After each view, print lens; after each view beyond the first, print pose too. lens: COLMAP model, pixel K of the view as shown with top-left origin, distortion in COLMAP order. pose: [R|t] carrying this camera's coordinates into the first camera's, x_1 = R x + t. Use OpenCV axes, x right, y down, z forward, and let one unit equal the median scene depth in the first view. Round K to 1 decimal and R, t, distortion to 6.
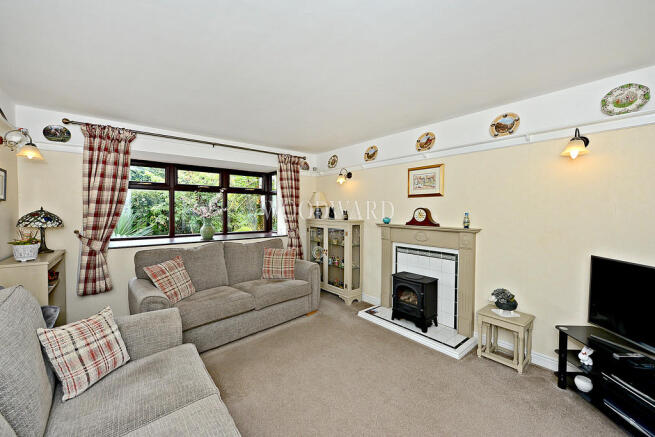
lens RADIAL K [[259.8, 0, 328.0], [0, 259.8, 216.4], [0, 0, 1]] dist [0.000382, -0.000196]
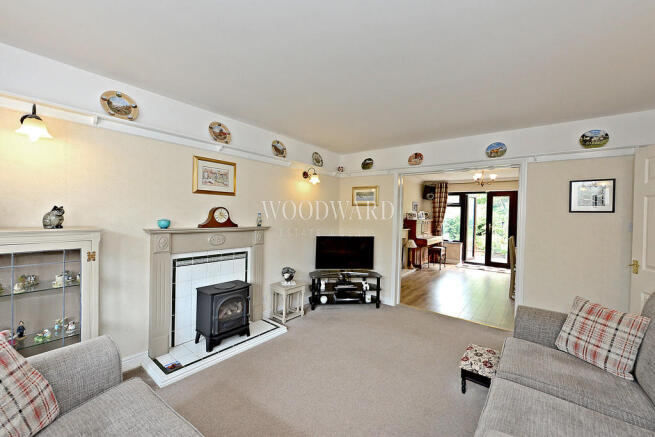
lens RADIAL K [[259.8, 0, 327.0], [0, 259.8, 217.2], [0, 0, 1]] dist [0.000382, -0.000196]
pose [[-0.195074, -0.015986, 0.980658, -0.589065], [0.001911, 0.999859, 0.016679, -0.012681], [-0.980787, 0.005128, -0.195016, 0.838367]]
